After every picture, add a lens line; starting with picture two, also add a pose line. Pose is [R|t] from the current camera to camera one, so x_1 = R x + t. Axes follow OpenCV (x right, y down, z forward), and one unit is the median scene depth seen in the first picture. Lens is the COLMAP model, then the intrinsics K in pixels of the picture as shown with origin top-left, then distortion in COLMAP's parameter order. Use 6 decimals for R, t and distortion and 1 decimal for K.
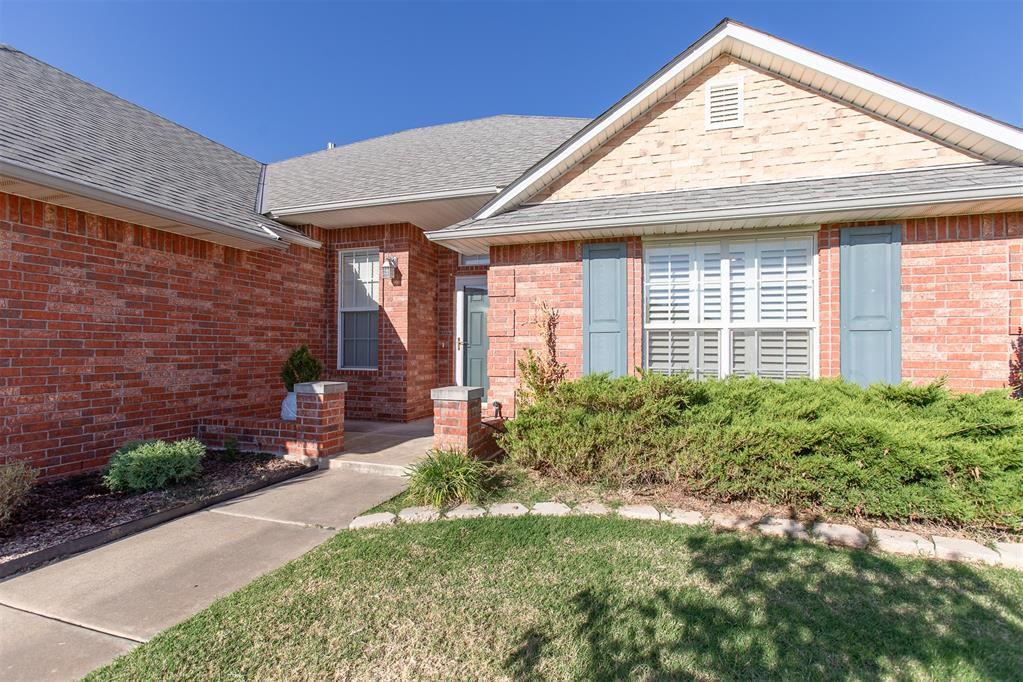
lens RADIAL K [[469.4, 0, 514.3], [0, 469.4, 349.8], [0, 0, 1]] dist [-0.010672, 0.009906]
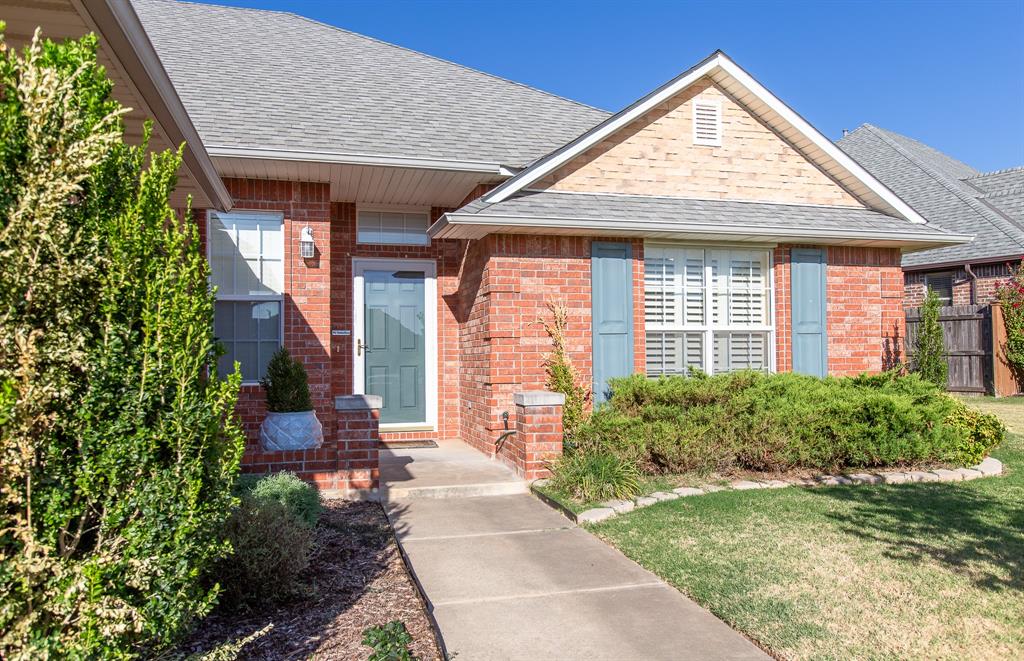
lens RADIAL K [[718.1, 0, 511.6], [0, 718.1, 359.7], [0, 0, 1]] dist [0.002526, -0.000853]
pose [[0.841902, -0.014348, 0.539439, -0.824828], [0.013166, 0.999895, 0.006047, 0.005434], [-0.539469, 0.002011, 0.842003, -0.150172]]
